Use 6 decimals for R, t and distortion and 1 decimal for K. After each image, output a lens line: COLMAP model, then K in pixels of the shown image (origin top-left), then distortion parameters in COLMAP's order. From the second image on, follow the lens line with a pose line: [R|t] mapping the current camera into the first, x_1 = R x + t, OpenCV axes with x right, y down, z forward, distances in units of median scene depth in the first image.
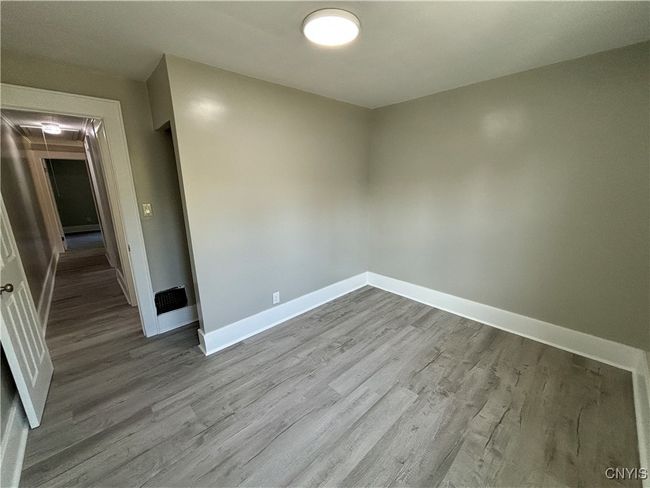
lens RADIAL K [[264.6, 0, 325.3], [0, 264.6, 243.8], [0, 0, 1]] dist [0.002969, -0.000523]
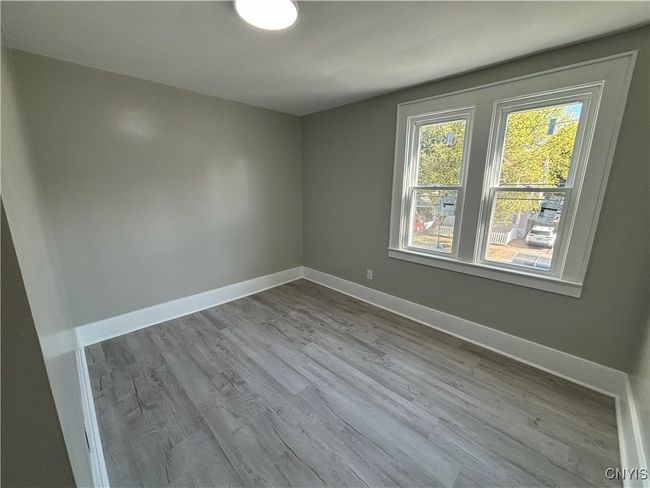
lens RADIAL K [[264.6, 0, 324.4], [0, 264.6, 245.1], [0, 0, 1]] dist [0.002969, -0.000523]
pose [[-0.020478, -0.216722, 0.976019, -0.695589], [0.228637, 0.949339, 0.215595, -0.135131], [-0.973296, 0.227569, 0.030111, 0.649256]]
